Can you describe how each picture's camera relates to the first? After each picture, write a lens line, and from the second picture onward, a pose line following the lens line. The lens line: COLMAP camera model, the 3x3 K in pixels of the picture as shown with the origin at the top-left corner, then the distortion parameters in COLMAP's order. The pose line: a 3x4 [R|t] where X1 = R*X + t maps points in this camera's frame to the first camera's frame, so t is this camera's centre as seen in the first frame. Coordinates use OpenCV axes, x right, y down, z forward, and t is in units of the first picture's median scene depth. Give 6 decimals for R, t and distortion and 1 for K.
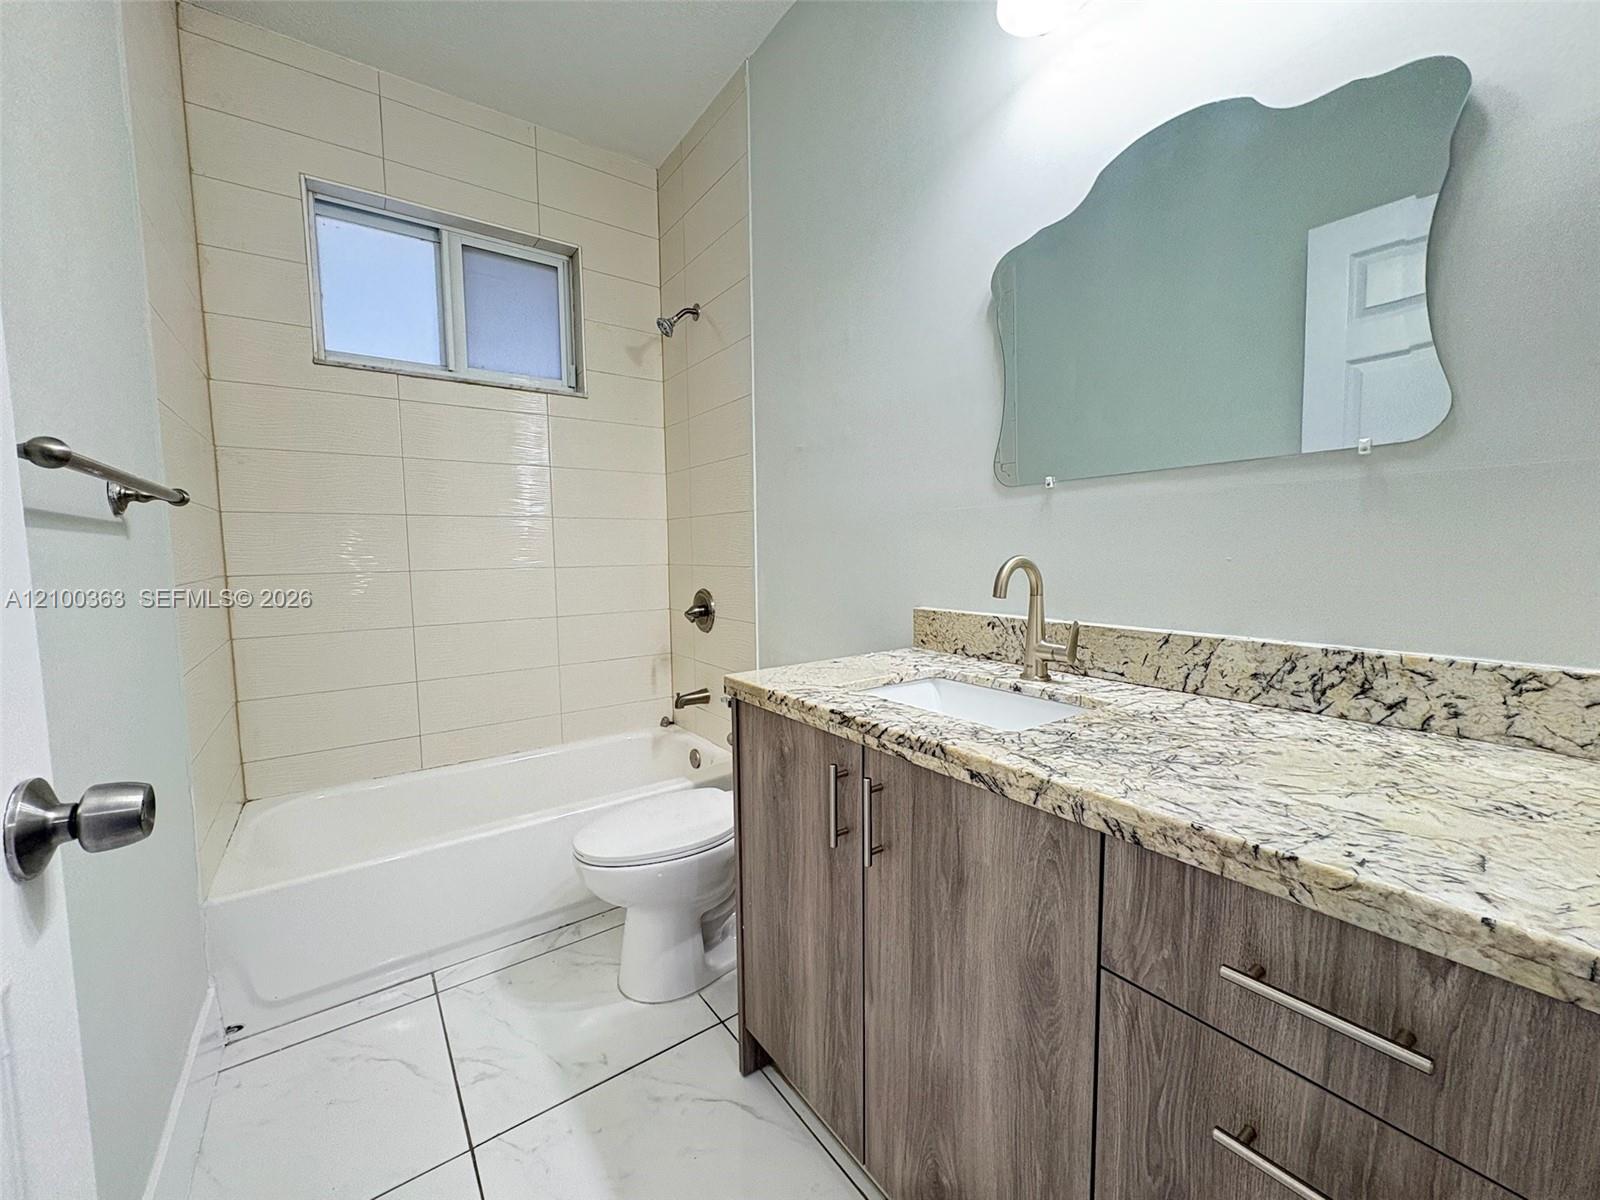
lens RADIAL K [[633.4, 0, 800.0], [0, 633.4, 600.0], [0, 0, 1]] dist [0.000321, 0.000266]
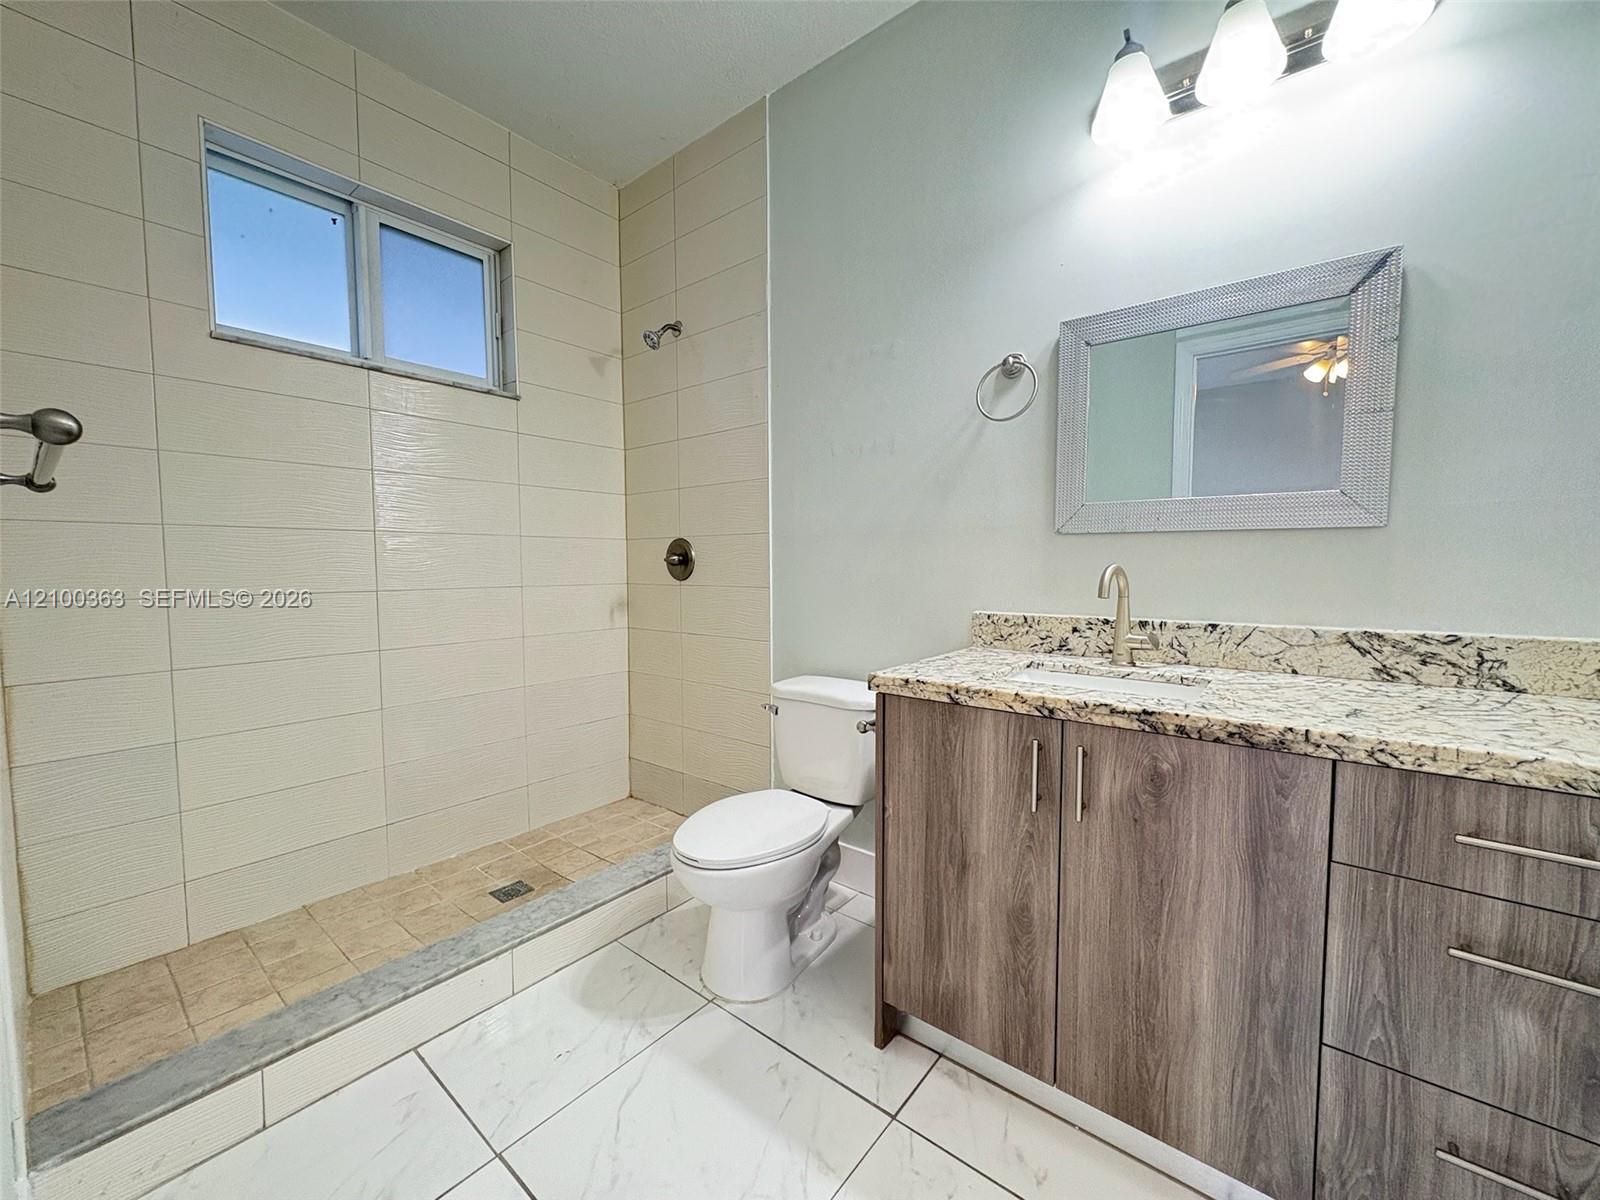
lens RADIAL K [[645.3, 0, 800.0], [0, 645.3, 600.0], [0, 0, 1]] dist [-0.000335, -0.000237]
pose [[0.963148, -0.008543, 0.268837, -0.242737], [0.016245, 0.999518, -0.026440, 0.008007], [-0.268481, 0.029833, 0.962823, -0.028993]]
